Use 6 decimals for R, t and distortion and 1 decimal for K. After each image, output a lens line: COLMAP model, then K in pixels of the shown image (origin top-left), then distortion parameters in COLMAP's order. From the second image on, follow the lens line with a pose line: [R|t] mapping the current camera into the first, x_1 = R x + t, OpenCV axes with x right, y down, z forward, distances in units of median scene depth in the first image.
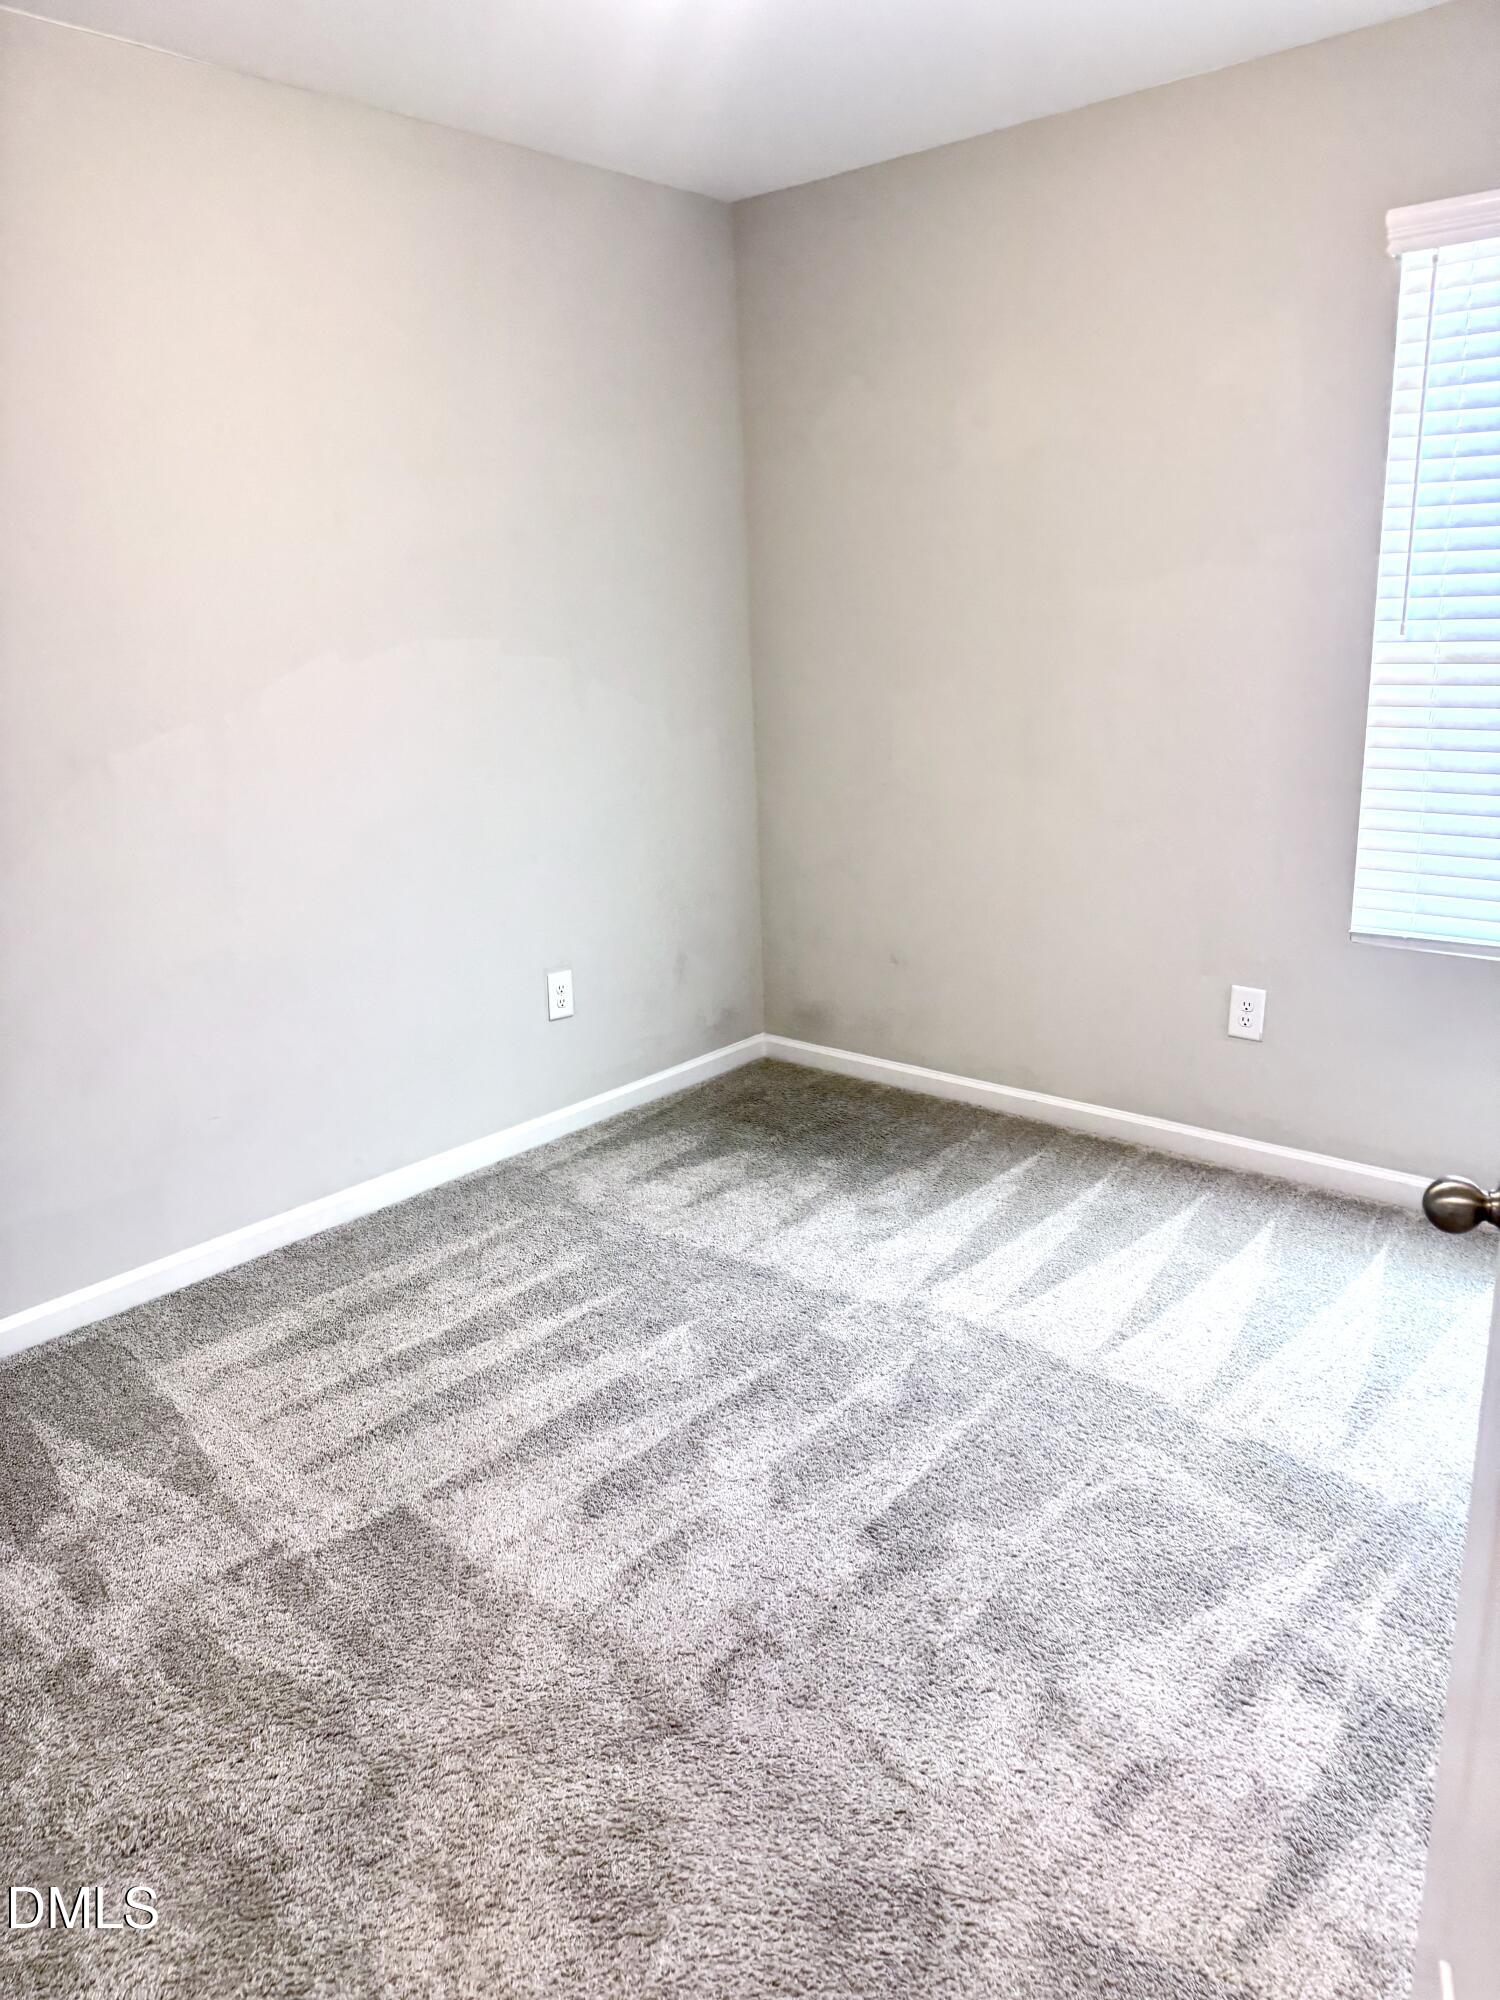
lens RADIAL K [[1438.5, 0, 750.0], [0, 1438.5, 1000.0], [0, 0, 1]] dist [0.002479, -0.006452]
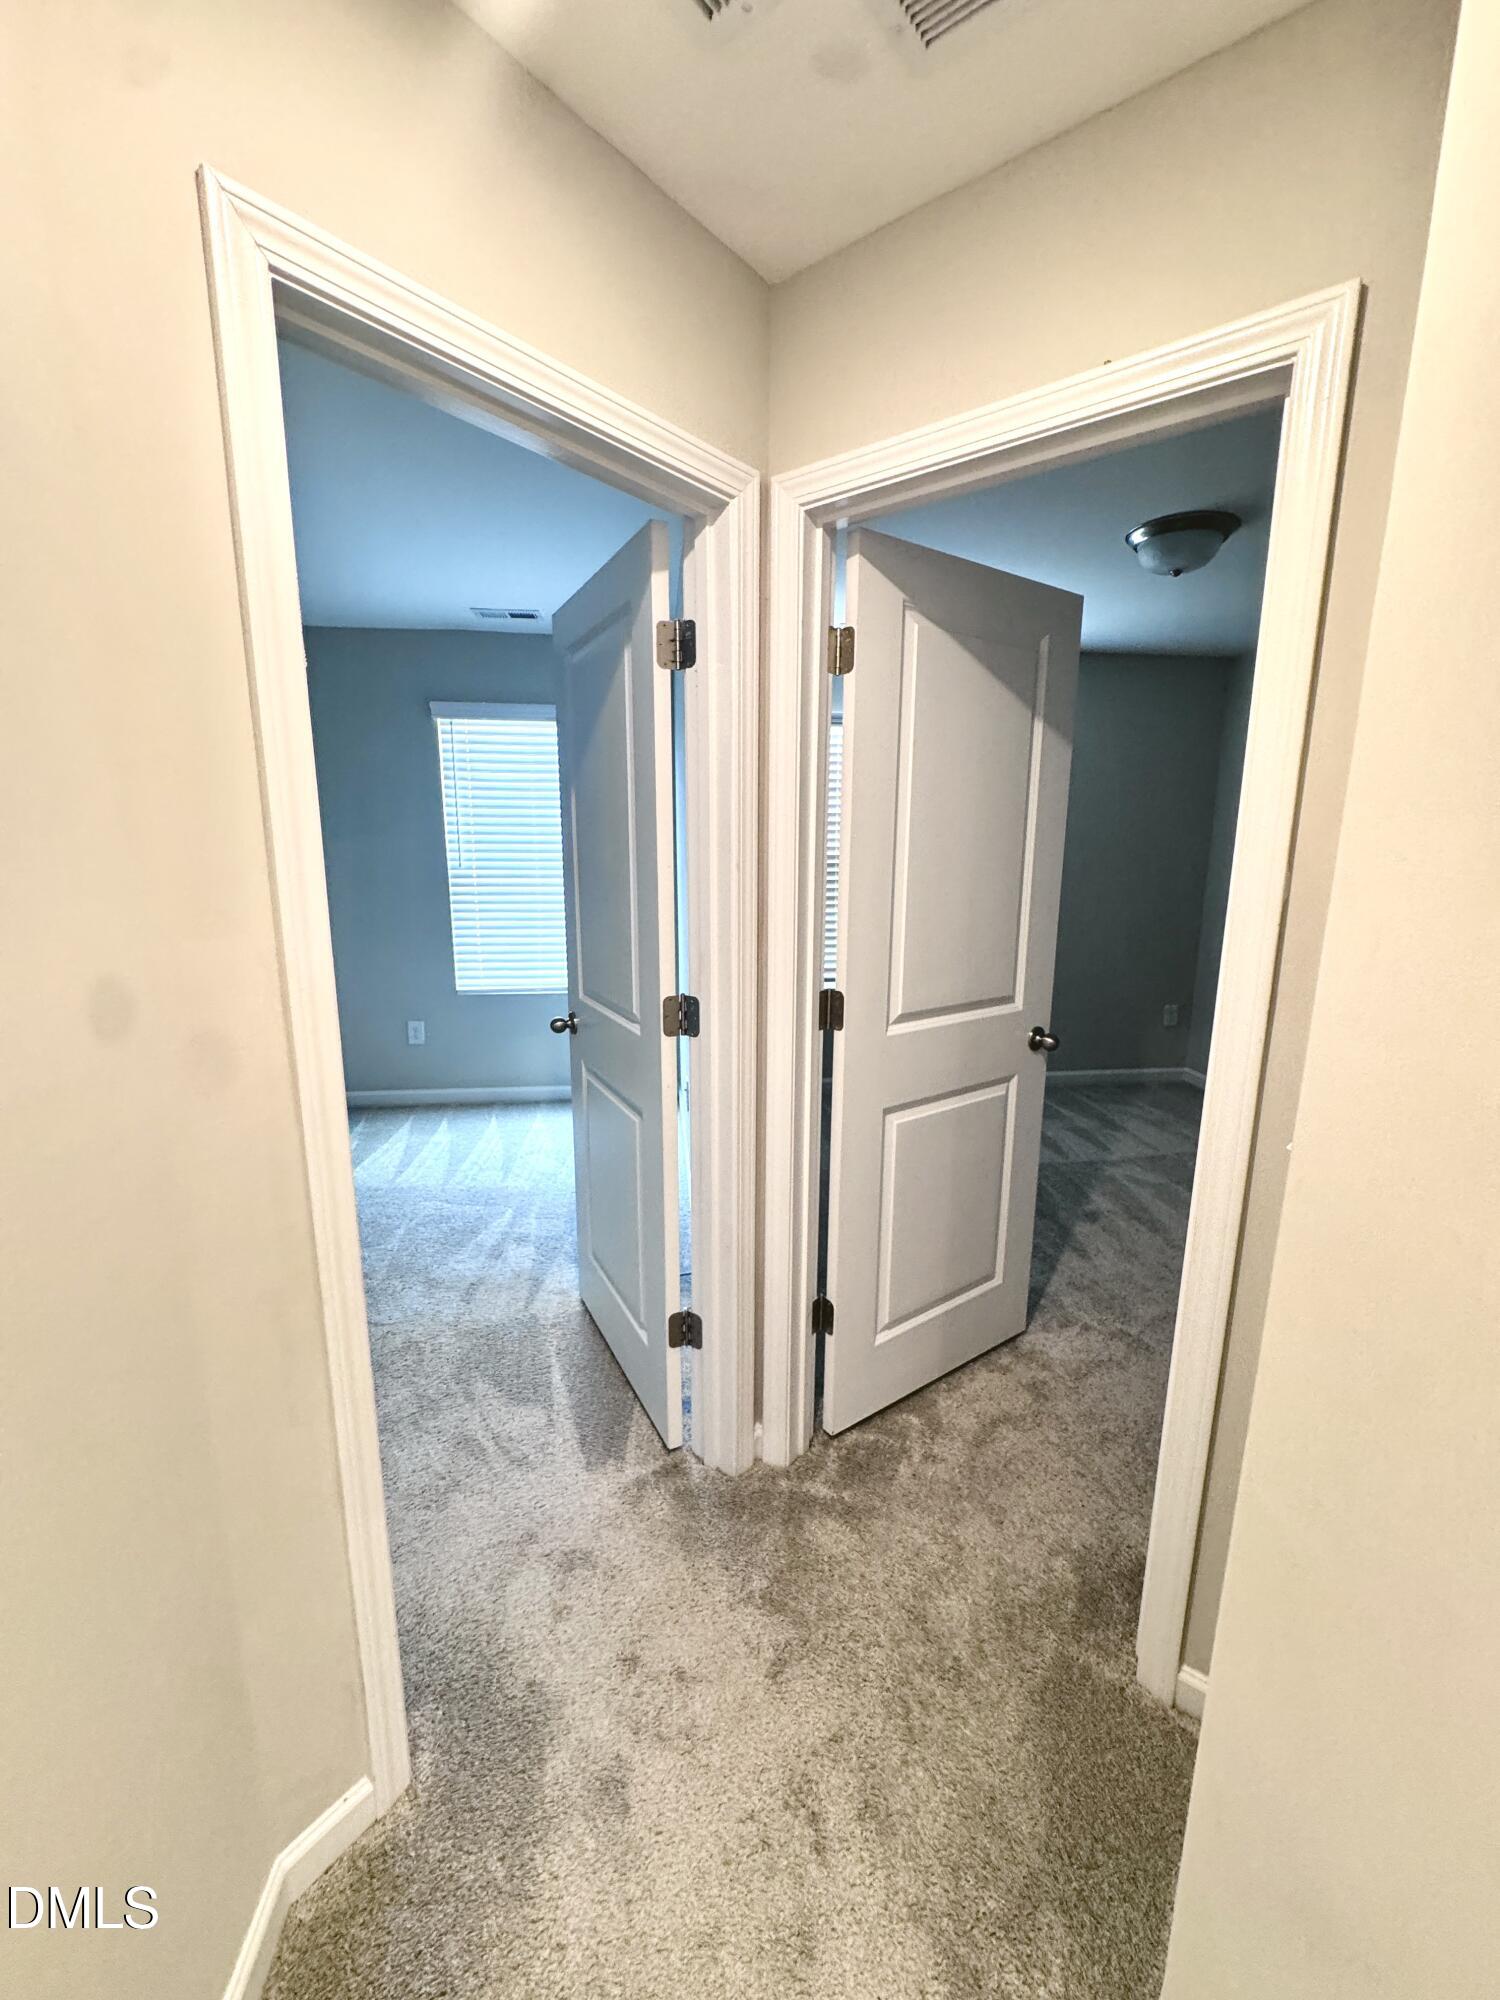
lens RADIAL K [[798.4, 0, 753.4], [0, 798.4, 995.9], [0, 0, 1]] dist [-0.002404, -0.000233]
pose [[0.669914, -0.102953, 0.735266, -0.299563], [0.172464, 0.984828, -0.019238, 0.093635], [-0.722130, 0.139695, 0.677505, -0.326869]]
